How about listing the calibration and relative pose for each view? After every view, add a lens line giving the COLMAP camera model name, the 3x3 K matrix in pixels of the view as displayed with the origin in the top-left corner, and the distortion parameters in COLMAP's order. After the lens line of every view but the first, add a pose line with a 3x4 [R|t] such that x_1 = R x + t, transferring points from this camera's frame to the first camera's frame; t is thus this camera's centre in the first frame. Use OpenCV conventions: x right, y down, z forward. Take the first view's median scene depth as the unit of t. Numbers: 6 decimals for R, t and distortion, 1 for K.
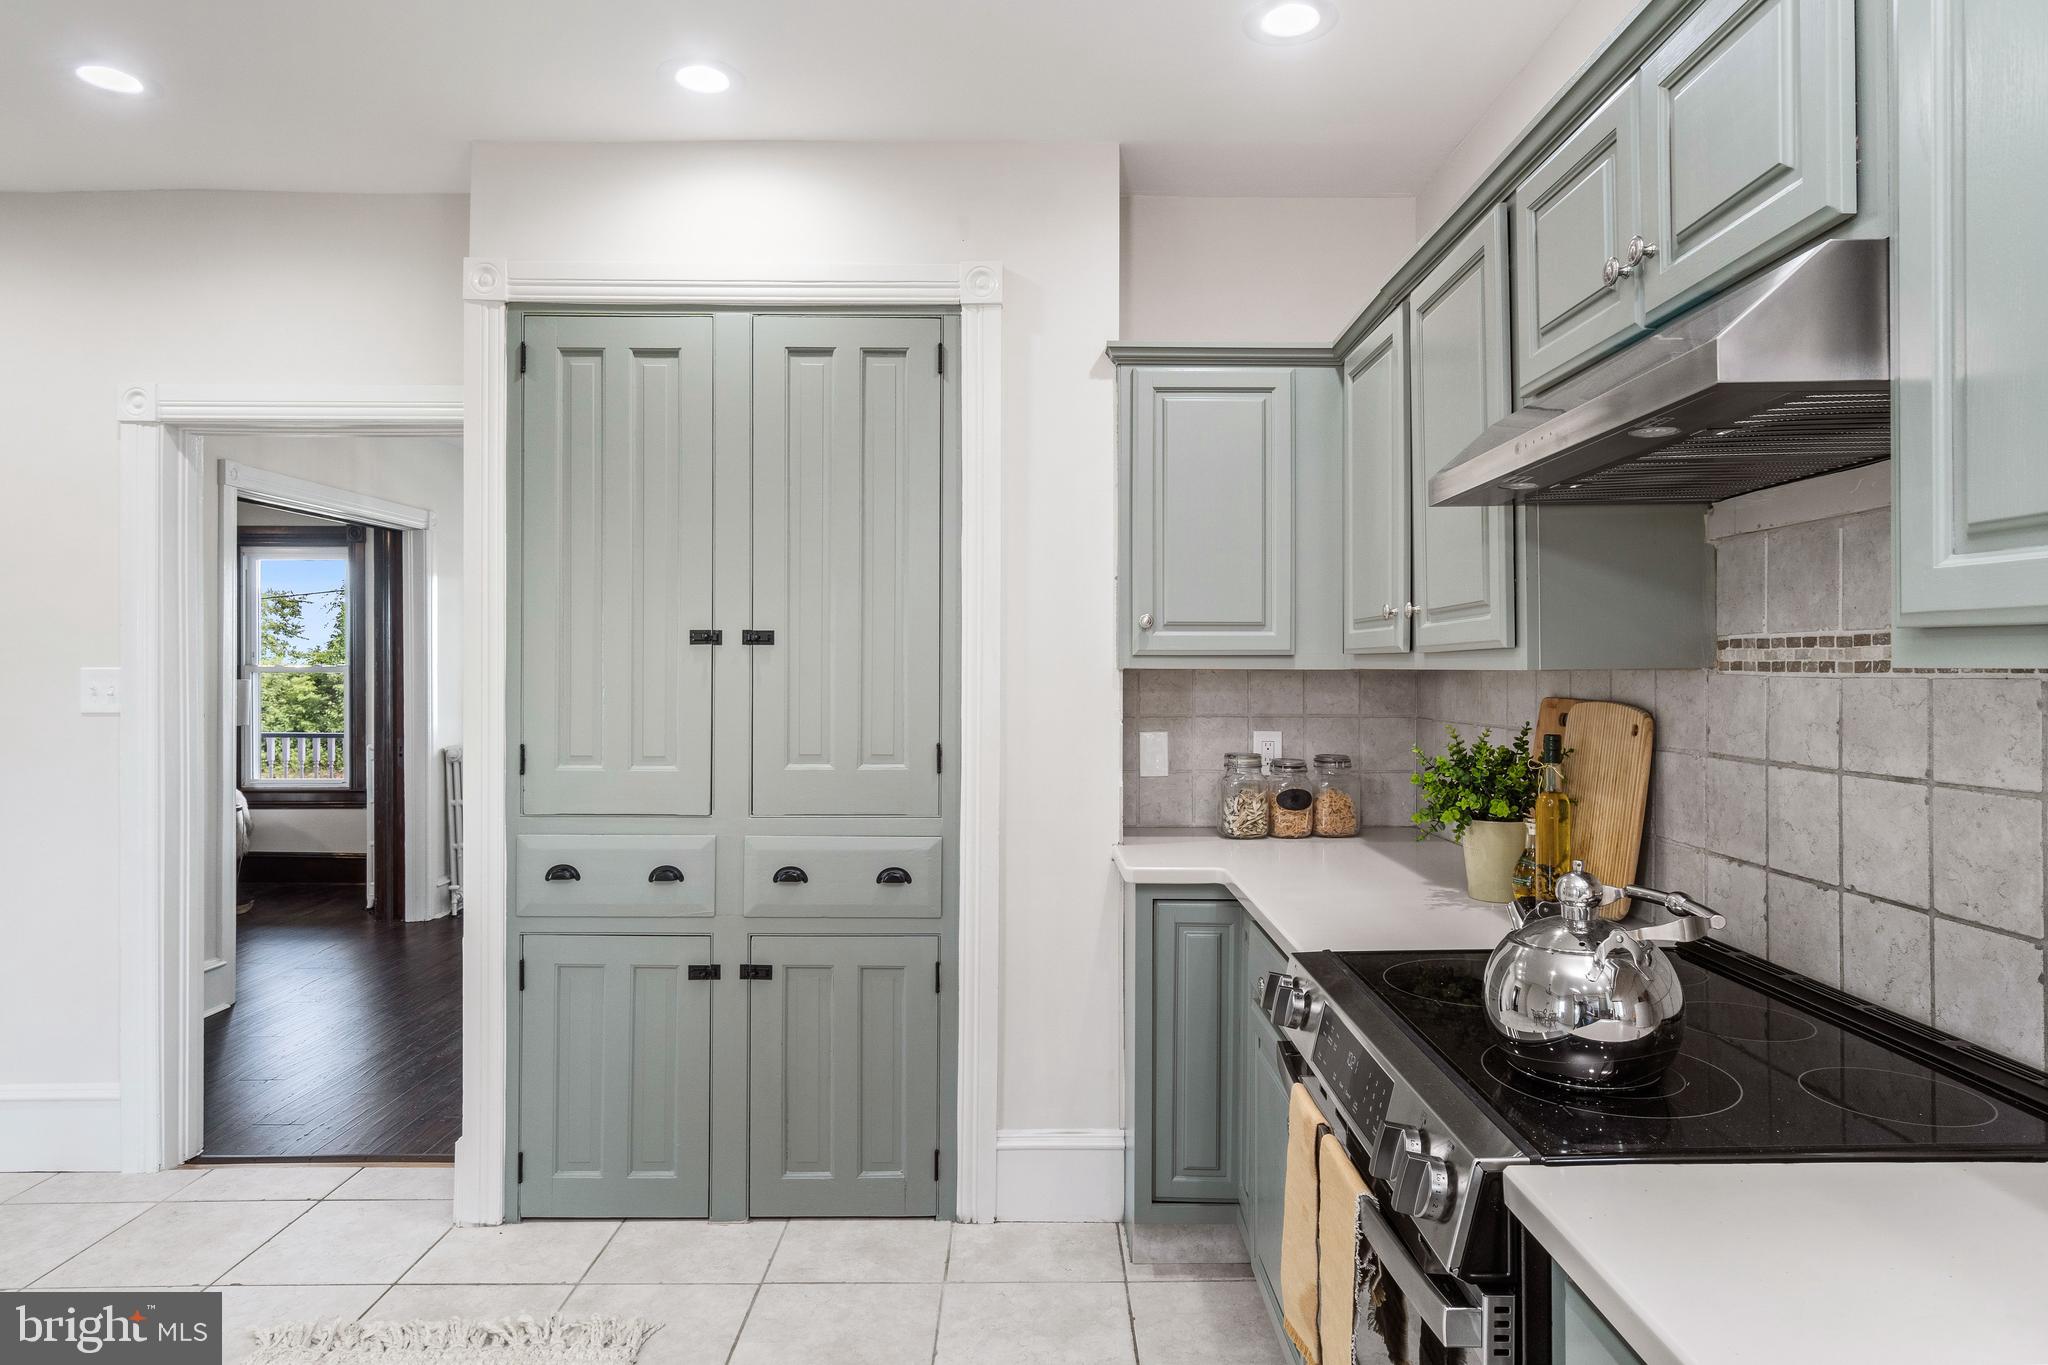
lens RADIAL K [[1164.1, 0, 1029.0], [0, 1164.1, 672.9], [0, 0, 1]] dist [0.004236, -0.002185]
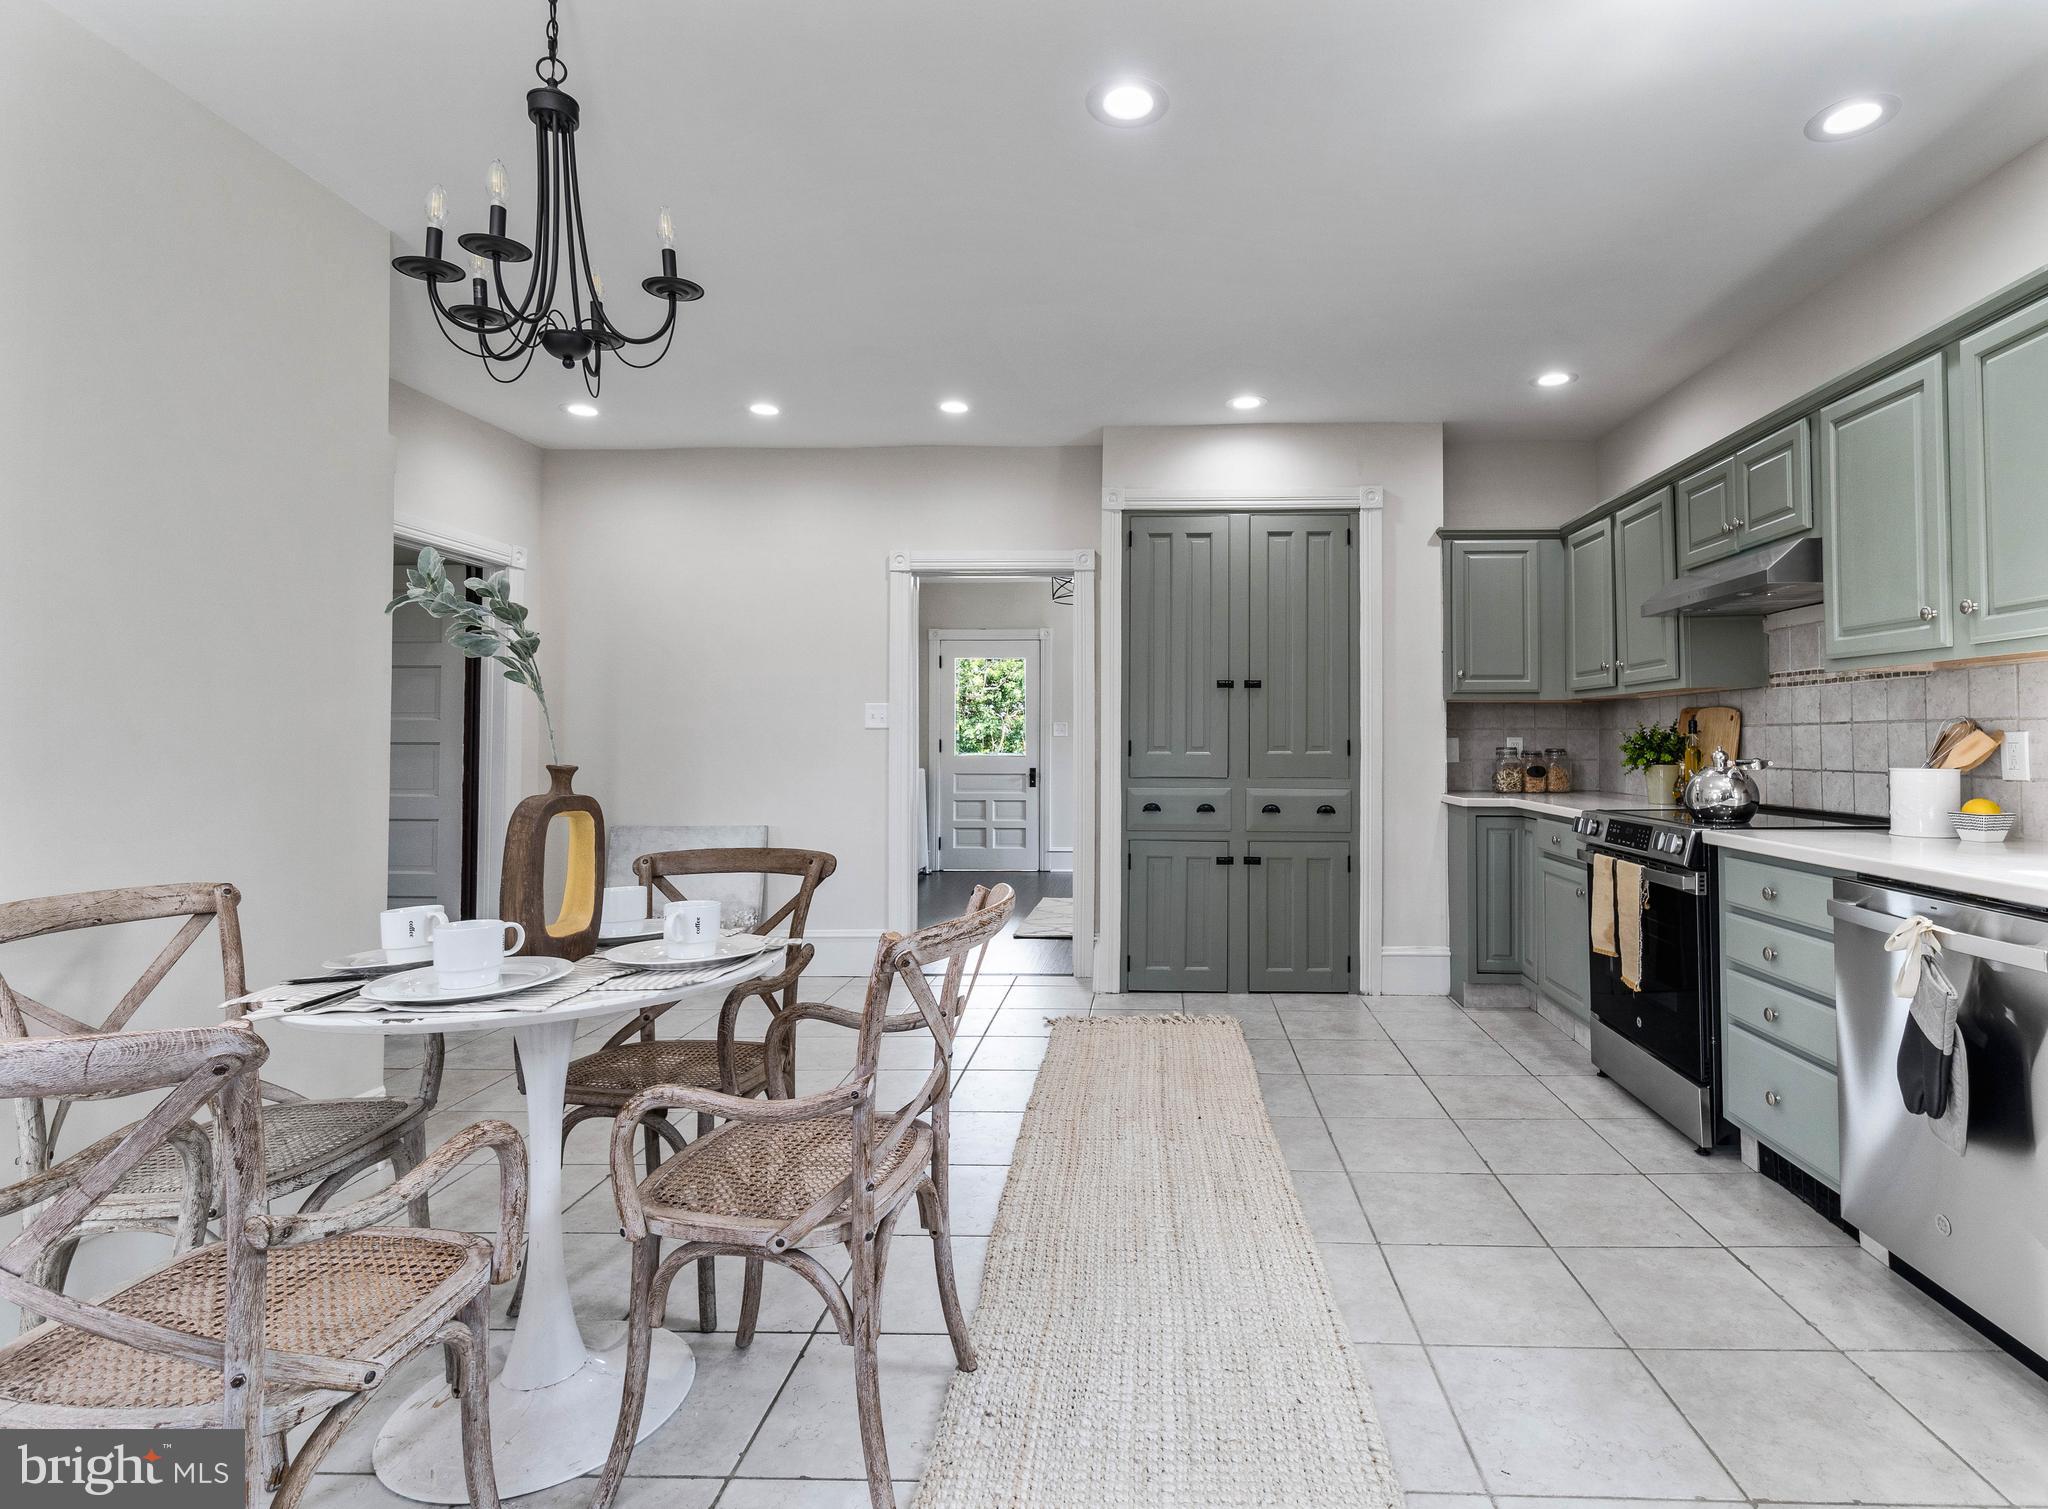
lens RADIAL K [[962.4, 0, 1153.1], [0, 962.4, 716.8], [0, 0, 1]] dist [0.002699, -0.000601]
pose [[0.999278, -0.002070, -0.037926, -0.337140], [0.001187, 0.999728, -0.023300, 0.059485], [0.037964, 0.023238, 0.999009, -0.575181]]
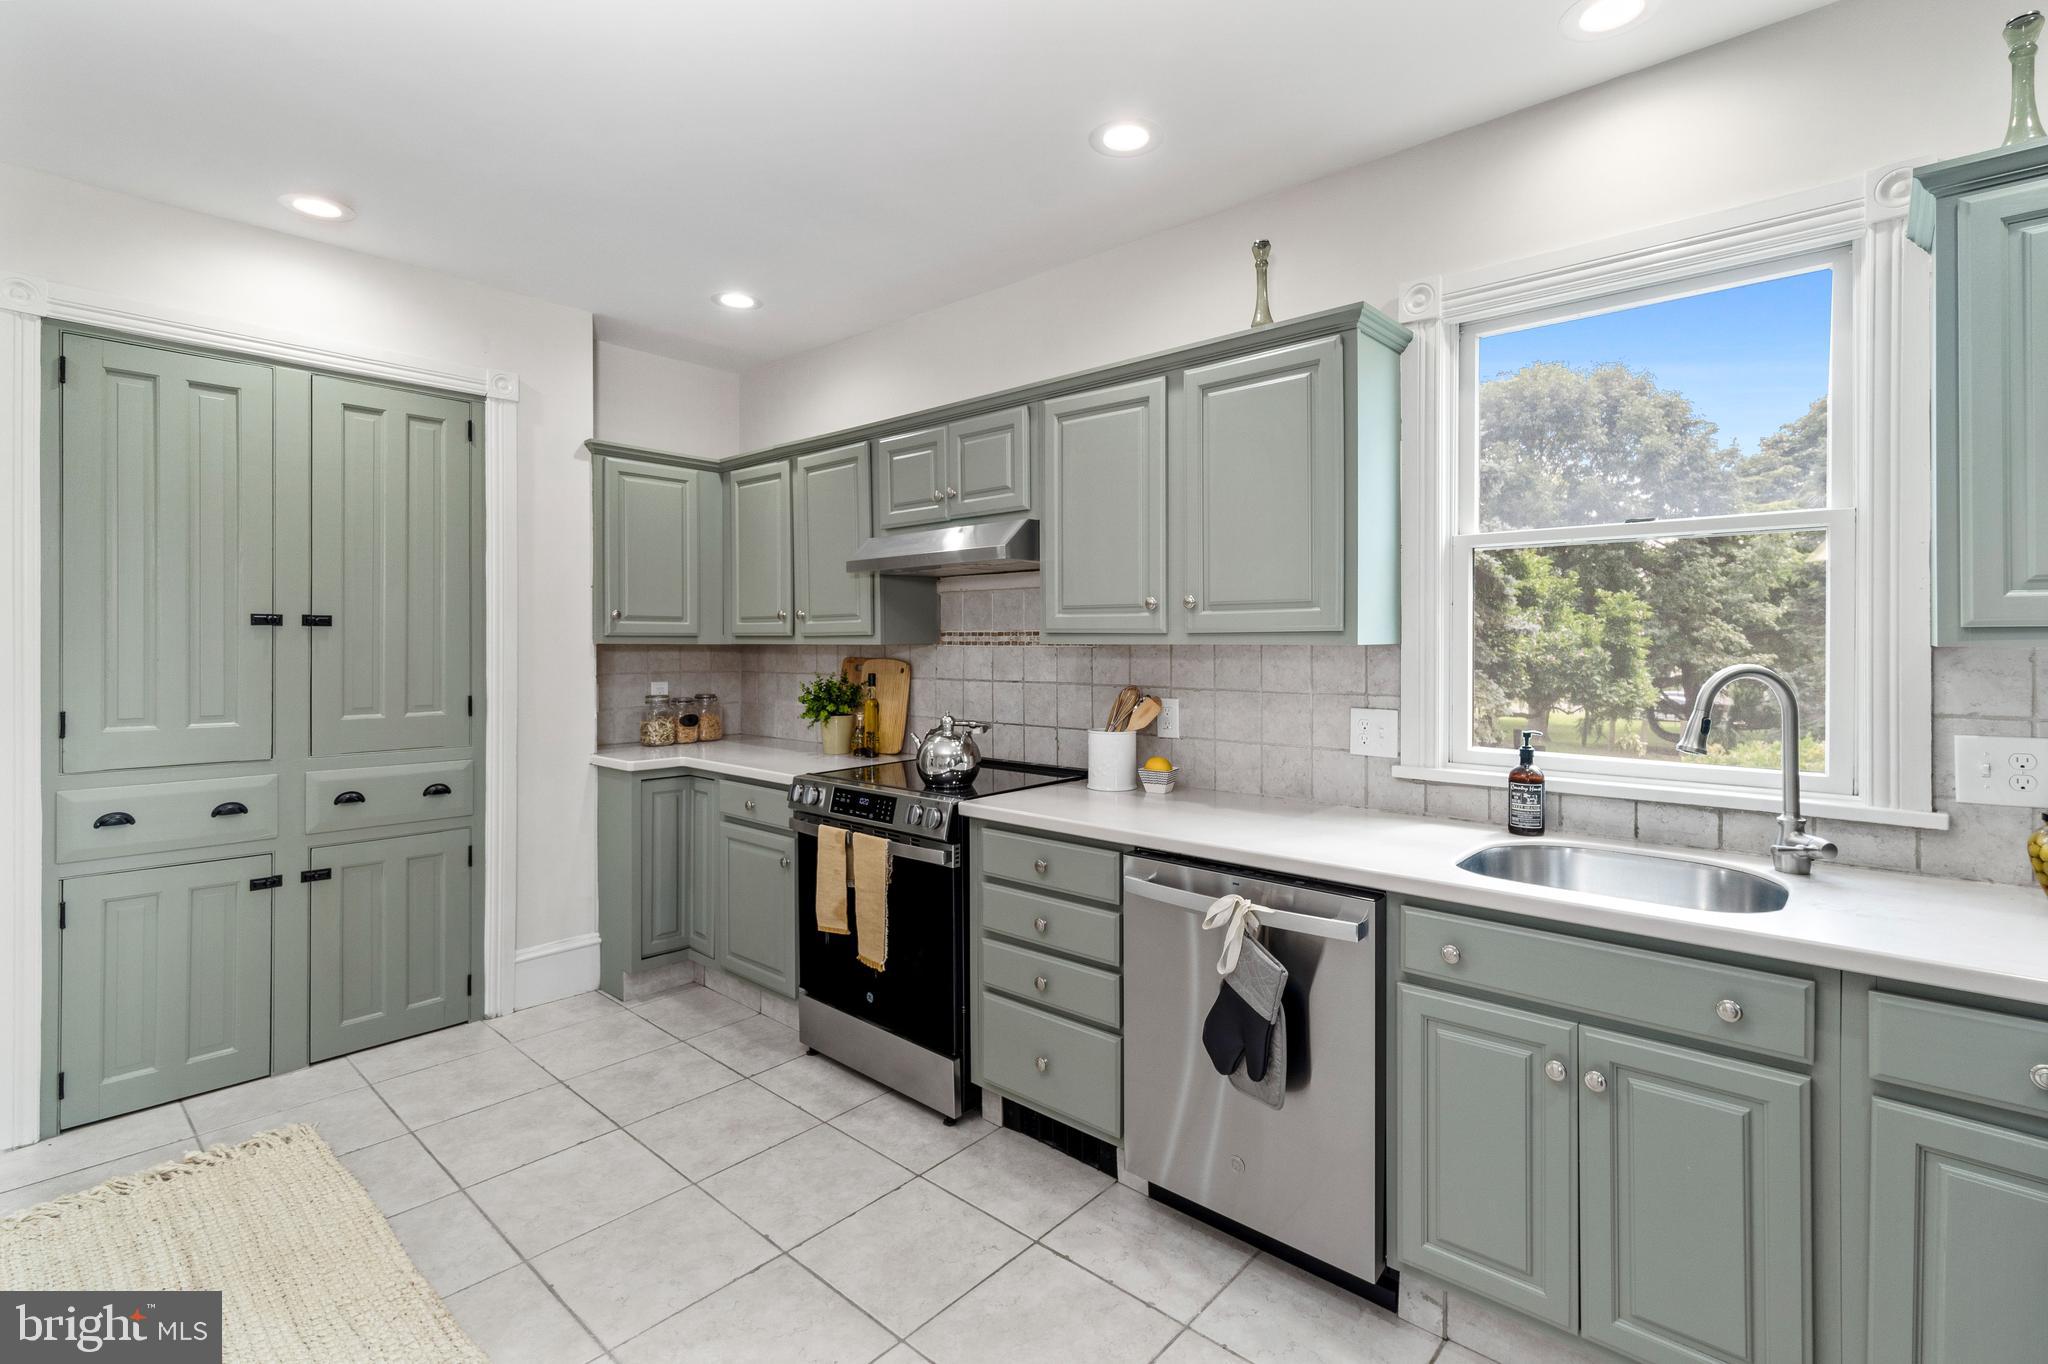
lens RADIAL K [[912.1, 0, 1002.6], [0, 912.1, 648.6], [0, 0, 1]] dist [-0.002589, 0.000525]
pose [[0.693195, -0.004804, 0.720734, -0.438800], [0.002603, 0.999988, 0.004162, -0.000976], [-0.720745, -0.001009, 0.693199, -0.270532]]
